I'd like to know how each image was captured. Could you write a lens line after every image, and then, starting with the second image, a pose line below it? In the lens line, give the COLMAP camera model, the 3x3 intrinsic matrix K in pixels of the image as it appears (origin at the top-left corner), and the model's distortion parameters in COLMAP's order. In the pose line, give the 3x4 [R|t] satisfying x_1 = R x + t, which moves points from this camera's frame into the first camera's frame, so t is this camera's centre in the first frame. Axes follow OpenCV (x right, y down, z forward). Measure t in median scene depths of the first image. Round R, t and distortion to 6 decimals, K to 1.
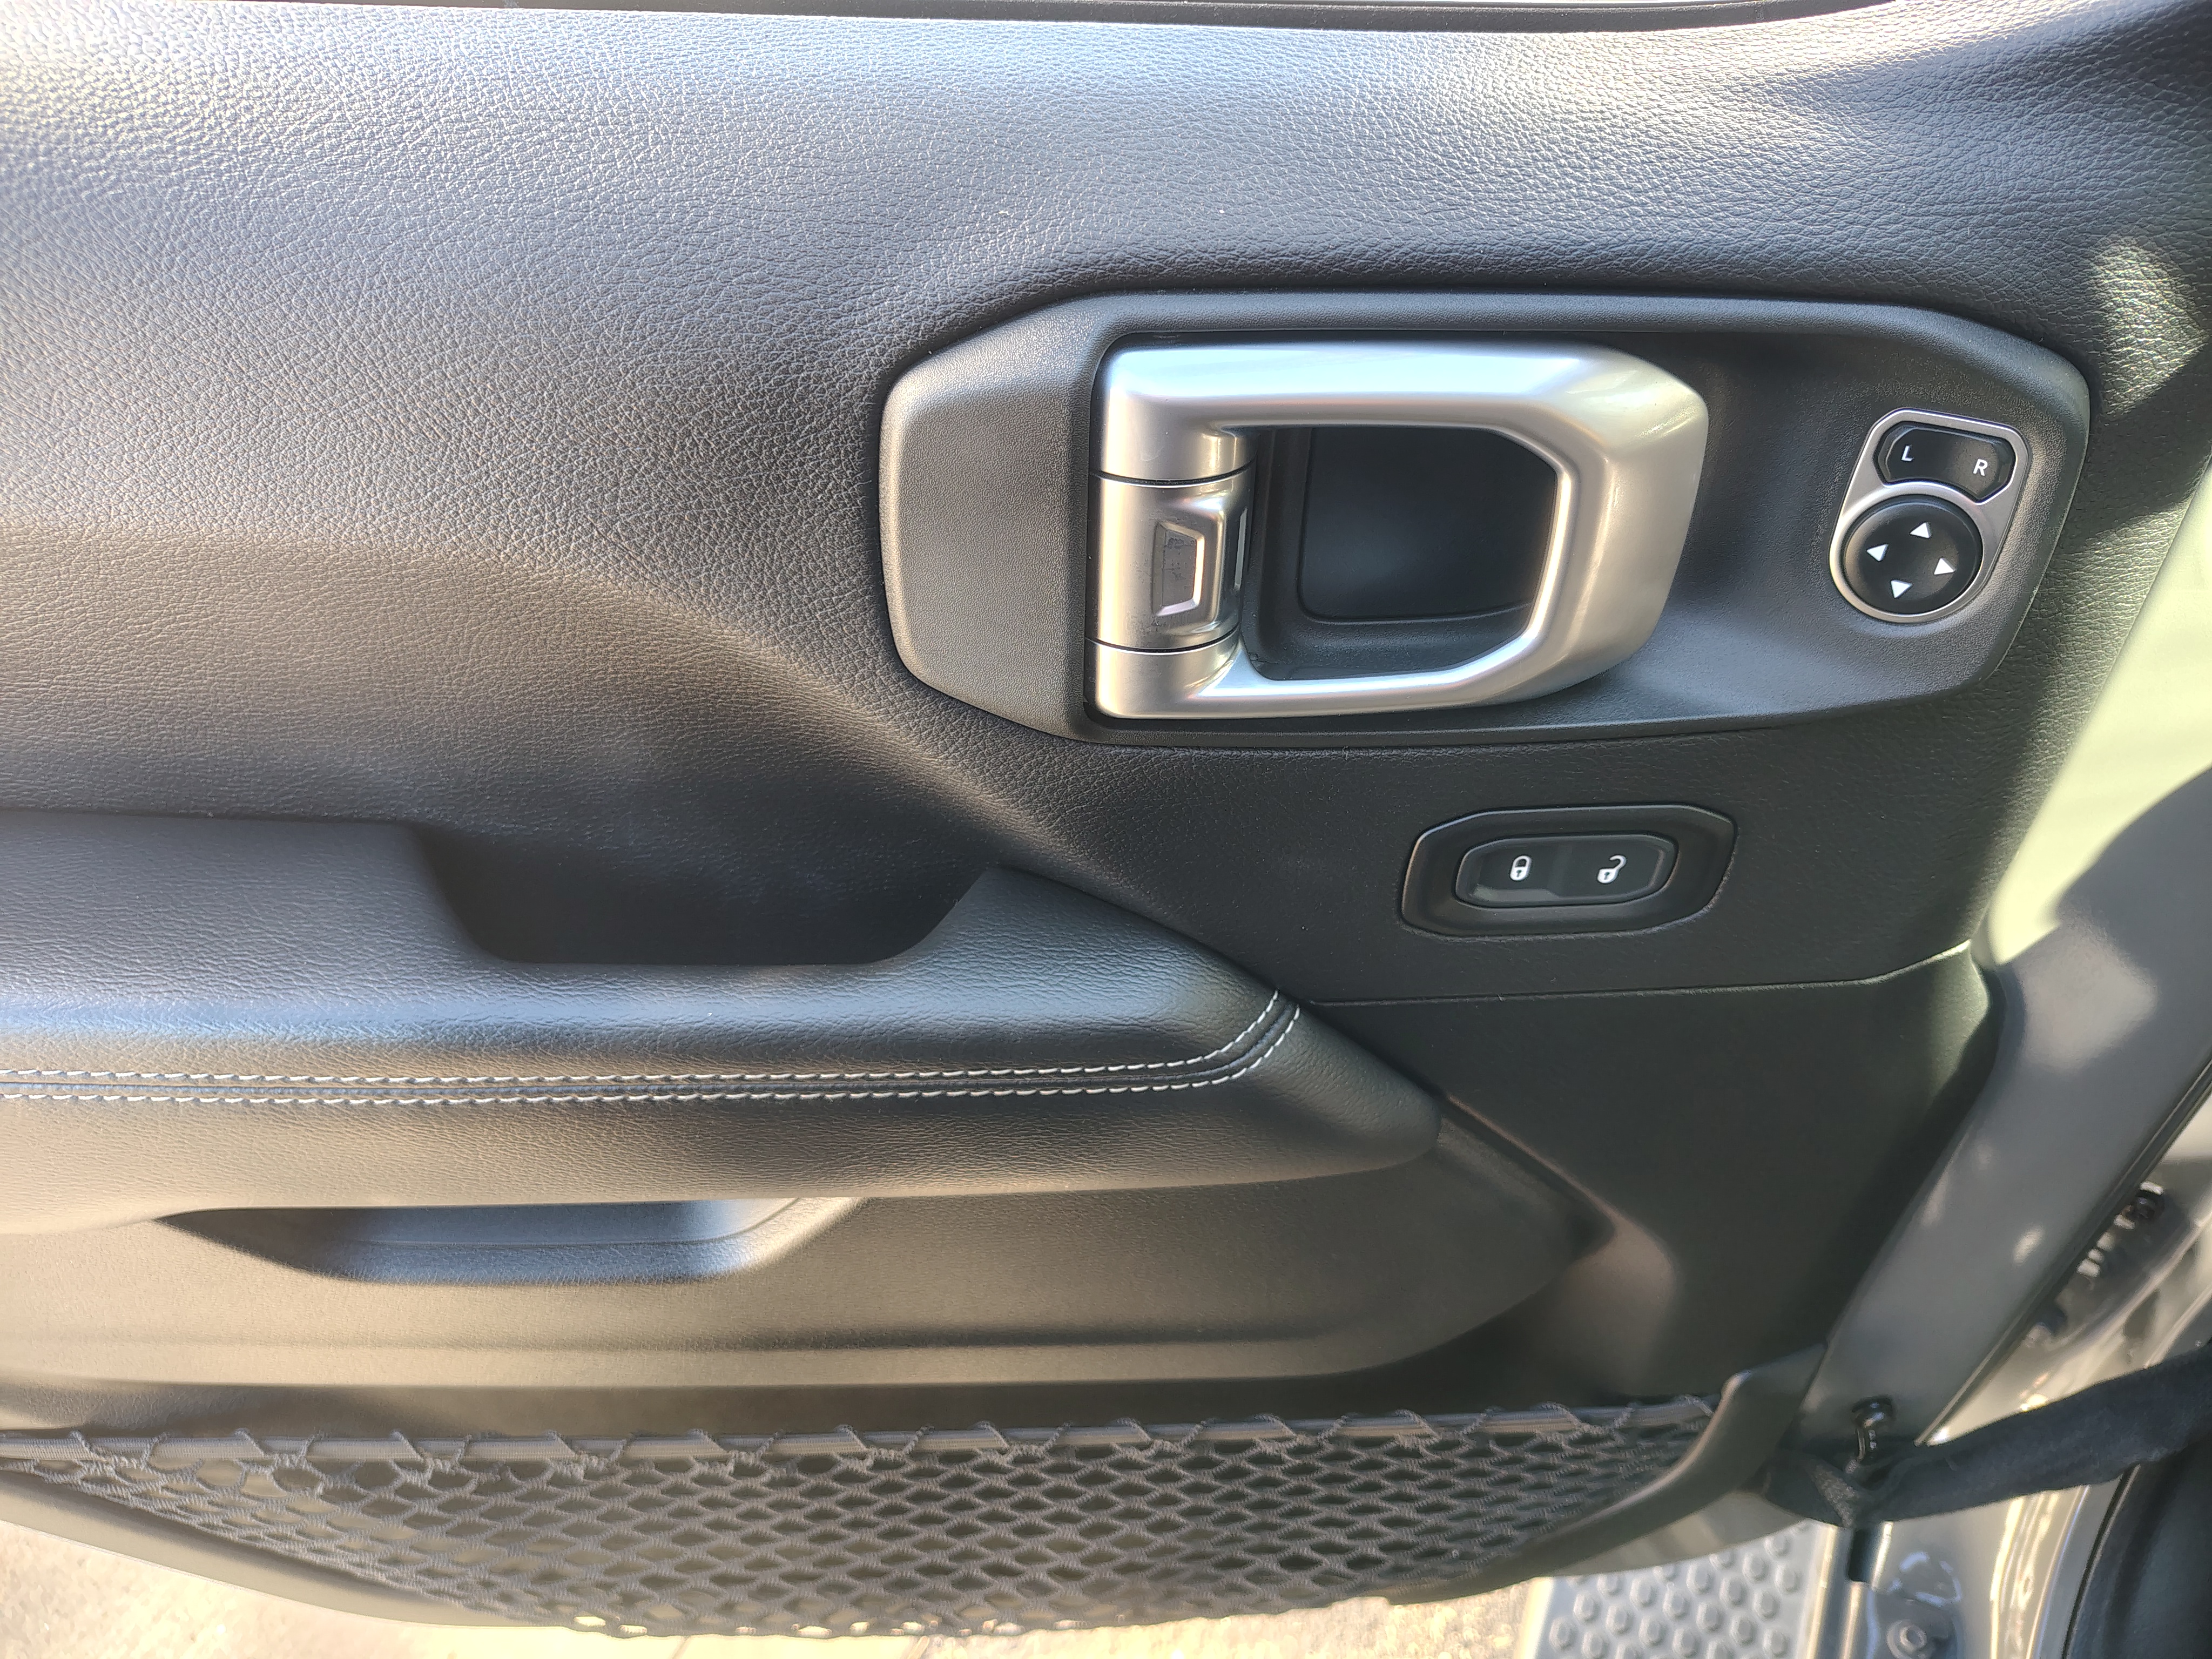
lens RADIAL K [[1571.1, 0, 1113.7], [0, 1571.1, 844.0], [0, 0, 1]] dist [0.005803, -0.022860]
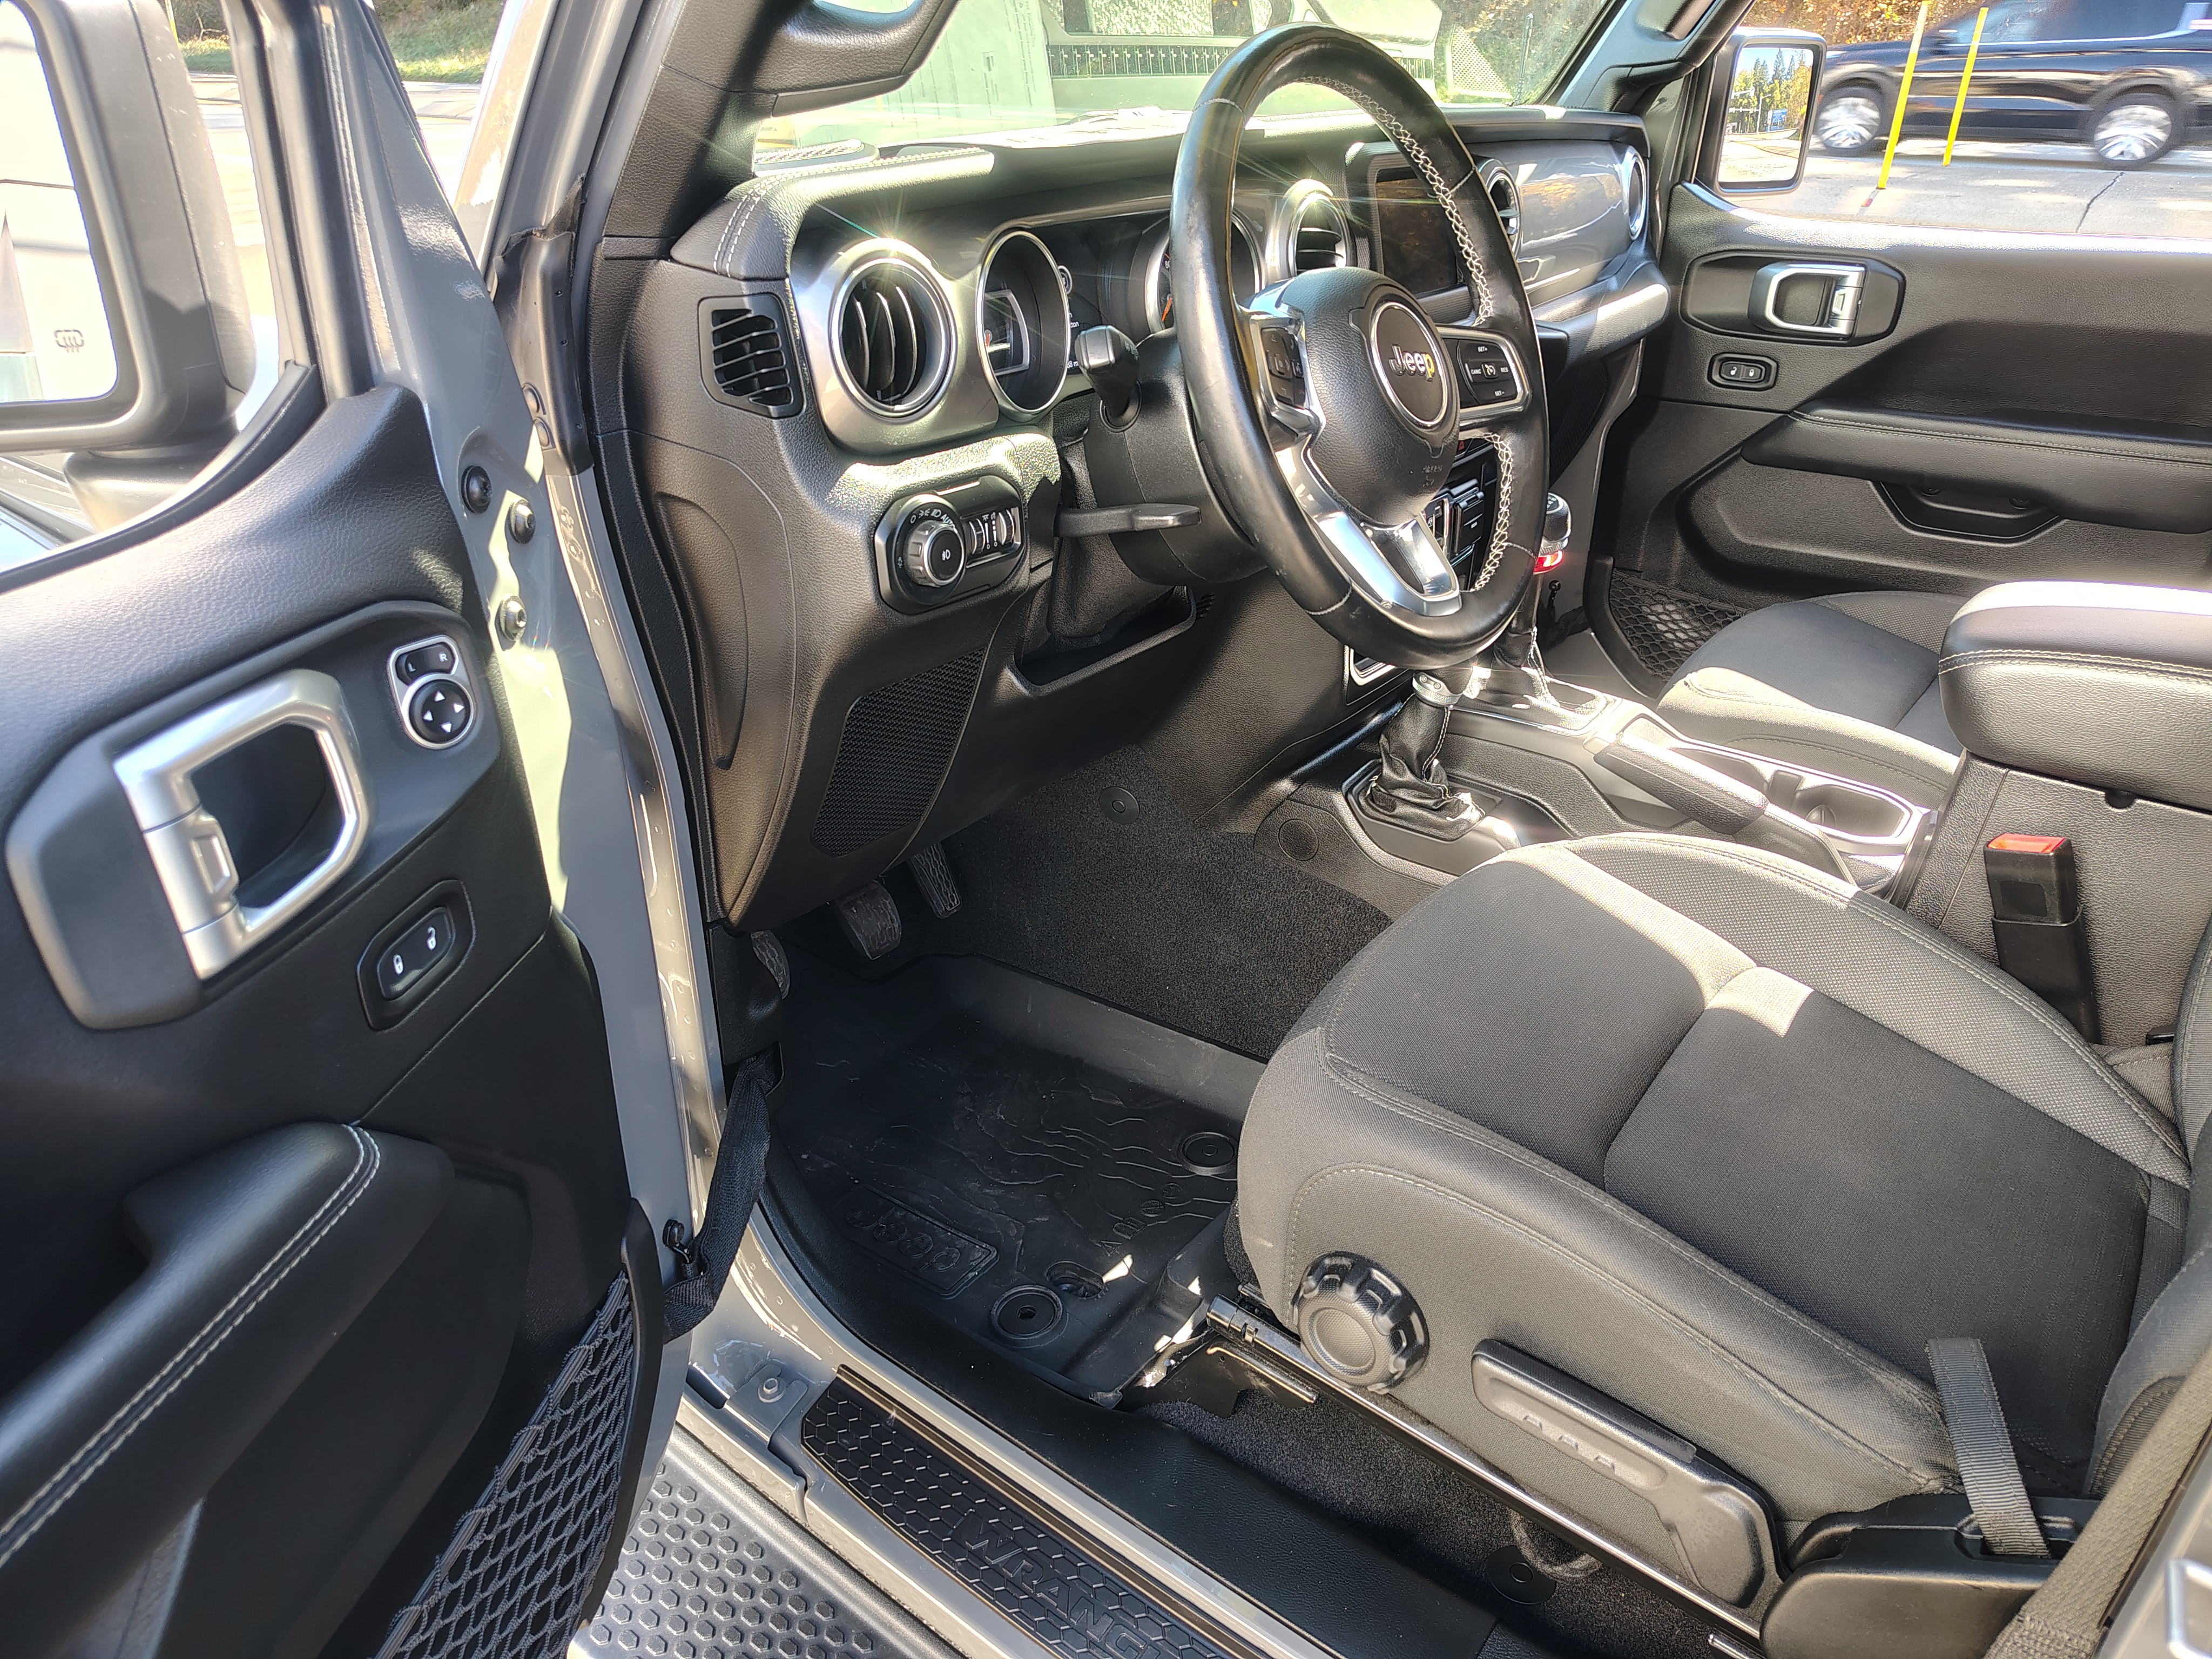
lens RADIAL K [[1571.1, 0, 1113.7], [0, 1571.1, 844.0], [0, 0, 1]] dist [0.005803, -0.022860]
pose [[0.225171, -0.436588, 0.871028, -1.088931], [0.653435, 0.730797, 0.197379, 0.100586], [-0.722718, 0.524716, 0.449836, -0.408491]]
